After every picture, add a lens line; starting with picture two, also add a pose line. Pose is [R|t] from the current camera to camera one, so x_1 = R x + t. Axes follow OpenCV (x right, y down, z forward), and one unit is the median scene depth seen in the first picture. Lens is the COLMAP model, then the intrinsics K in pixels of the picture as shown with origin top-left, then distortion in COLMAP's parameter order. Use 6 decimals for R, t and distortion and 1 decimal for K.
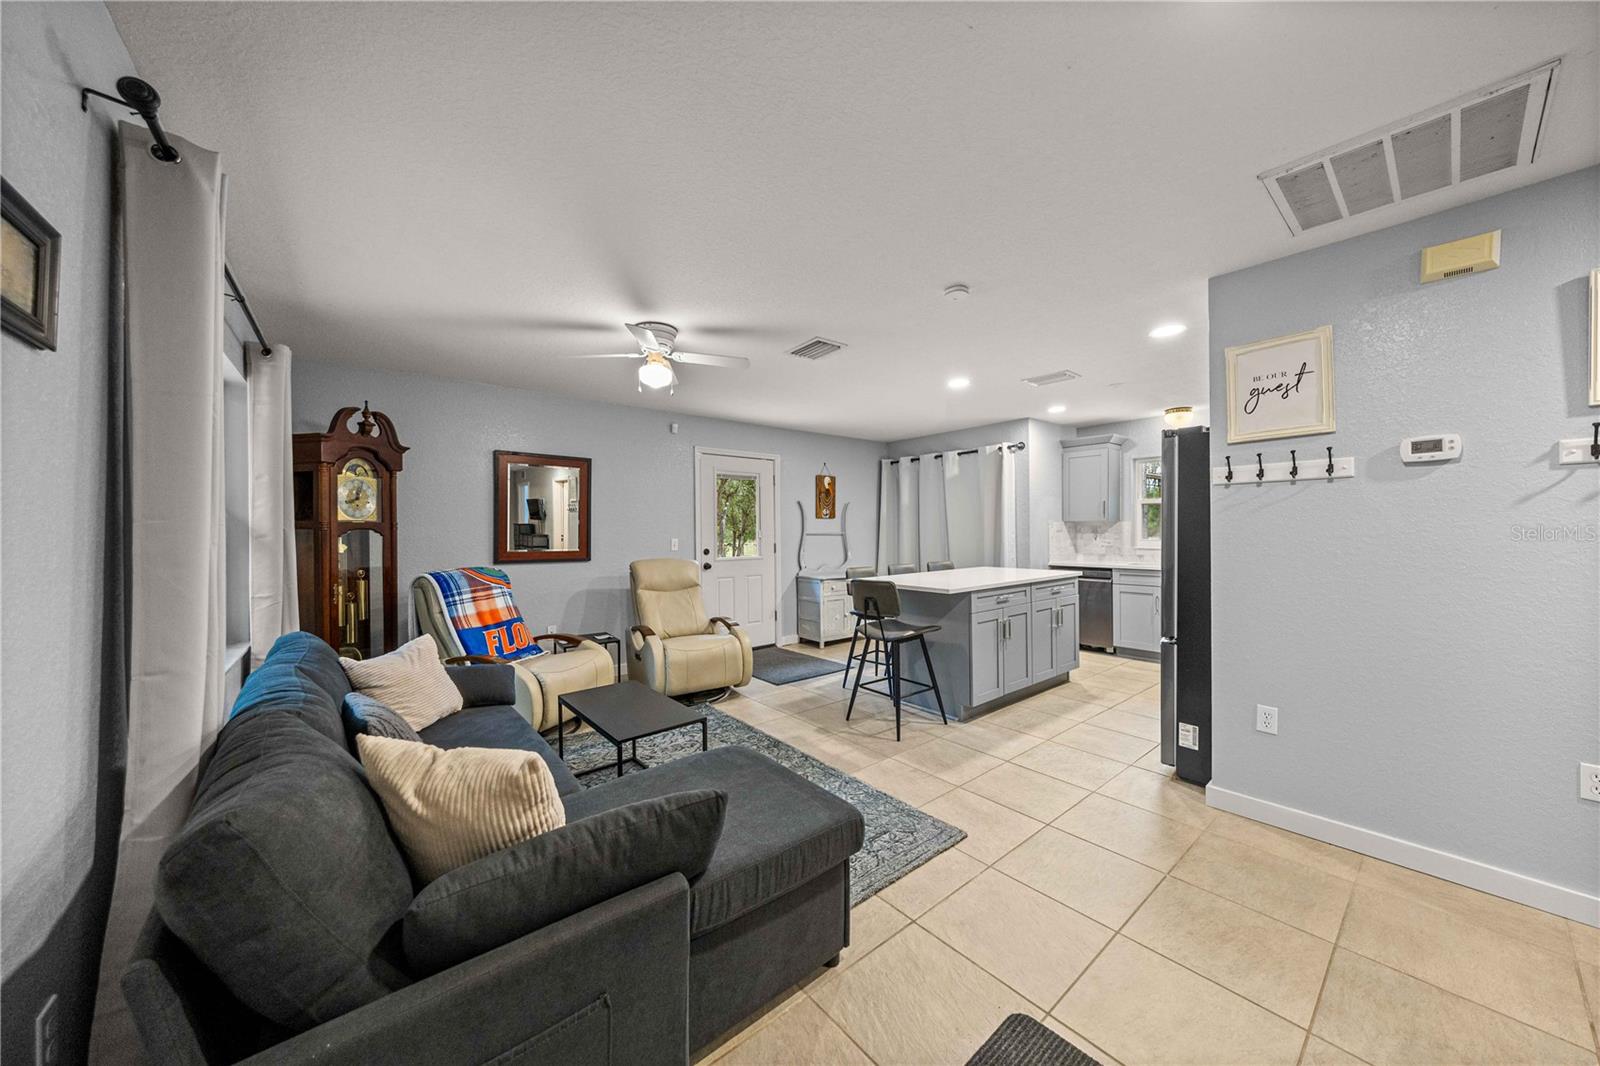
lens RADIAL K [[542.5, 0, 800.0], [0, 542.5, 533.0], [0, 0, 1]] dist [0.000789, -0.000020]
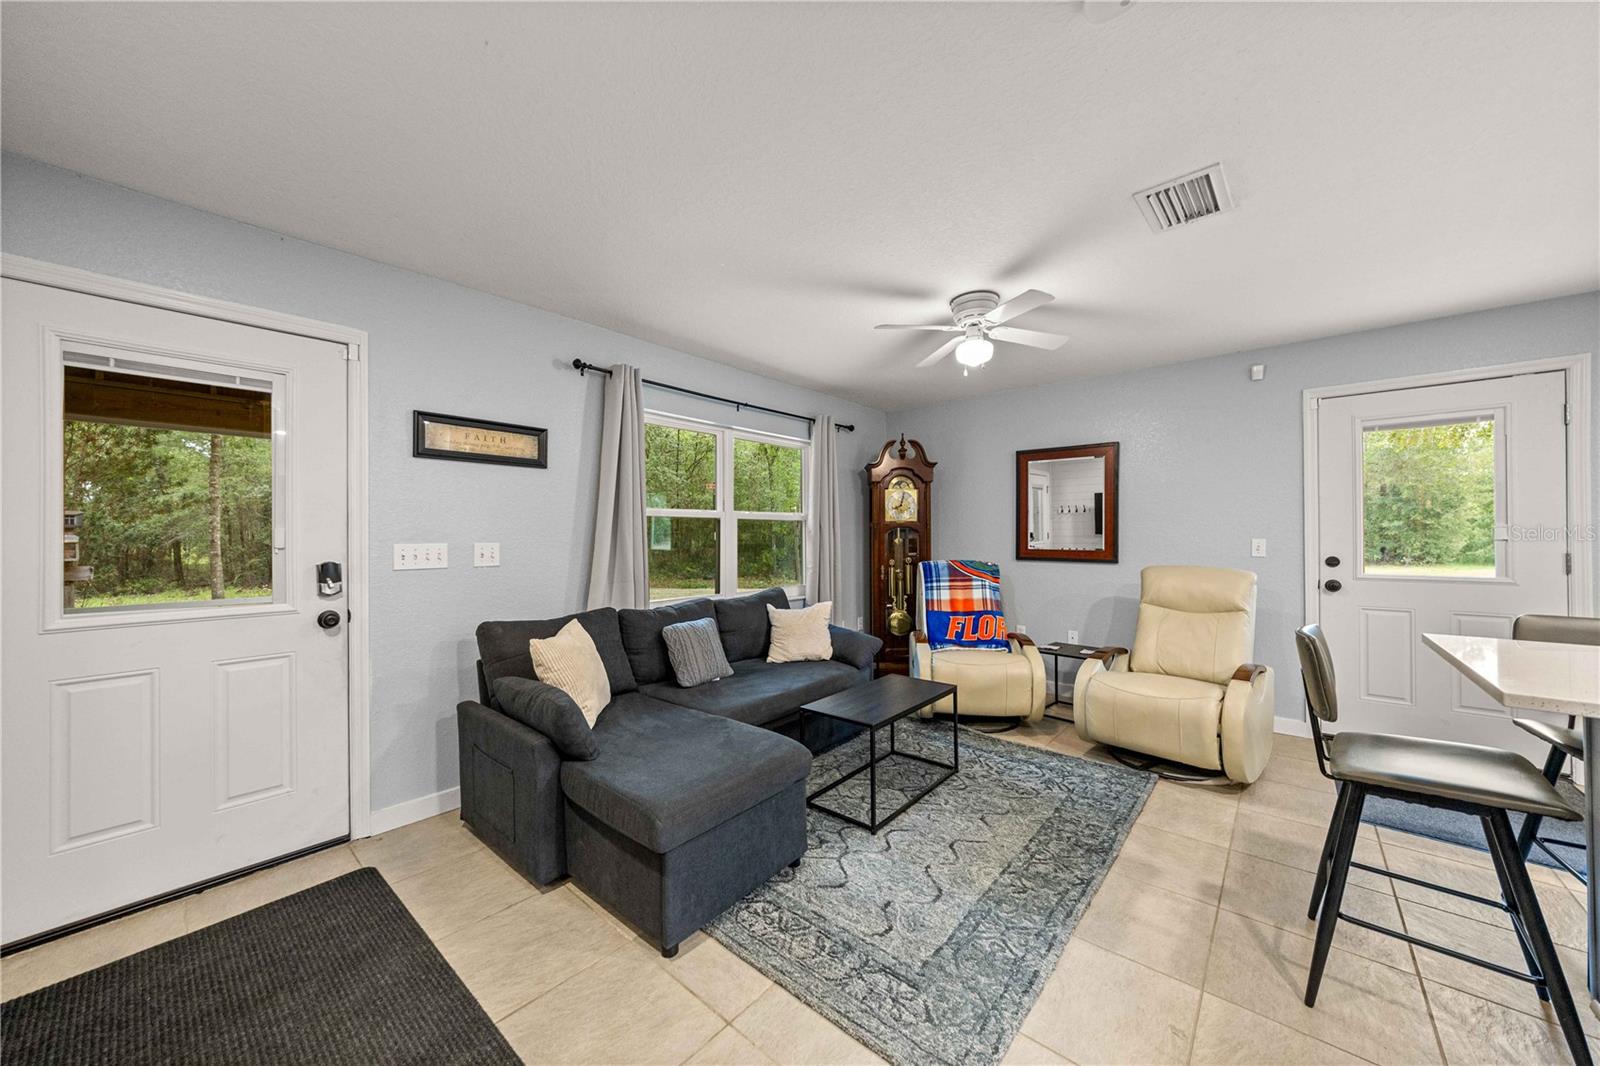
lens RADIAL K [[557.6, 0, 800.0], [0, 557.6, 533.0], [0, 0, 1]] dist [0.001348, 0.000007]
pose [[0.167273, 0.002101, -0.985908, 0.513639], [-0.002022, 0.999996, 0.001788, 0.005097], [0.985909, 0.001694, 0.167276, 0.487715]]
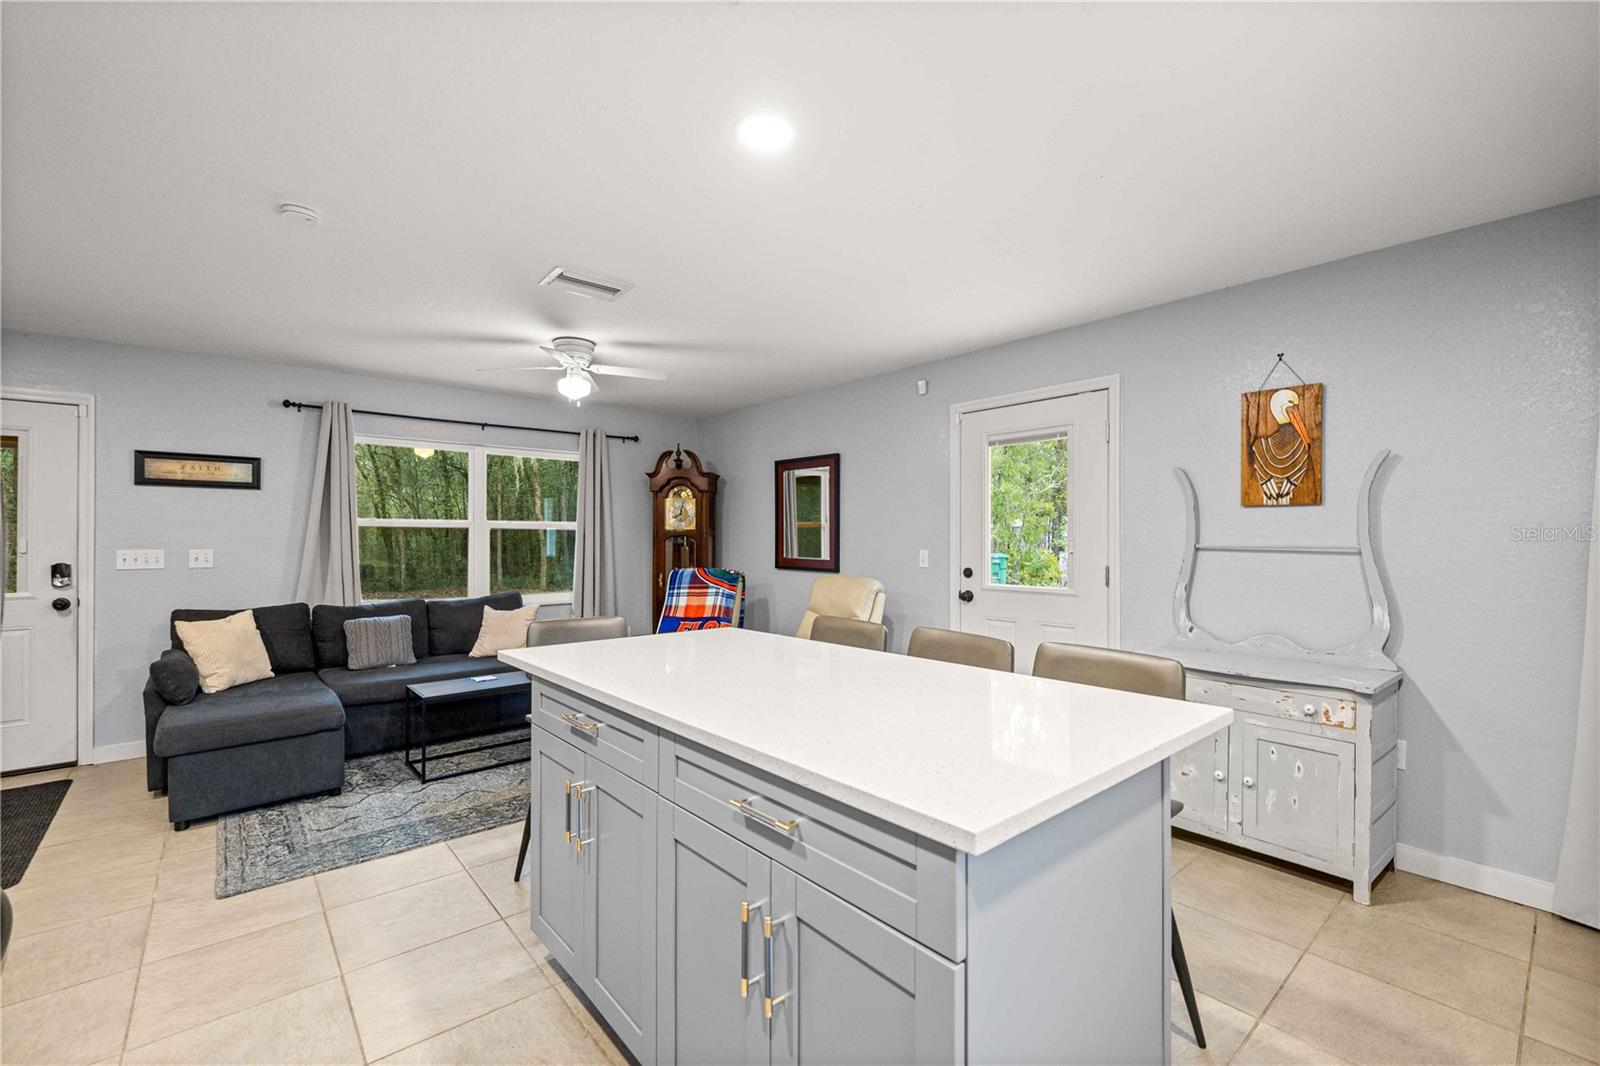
lens RADIAL K [[671.1, 0, 800.0], [0, 671.1, 533.0], [0, 0, 1]] dist [-0.000718, -0.000812]
pose [[0.024551, -0.002406, -0.999696, 0.888378], [-0.005152, 0.999984, -0.002533, -0.010607], [0.999685, 0.005212, 0.024538, 1.211927]]
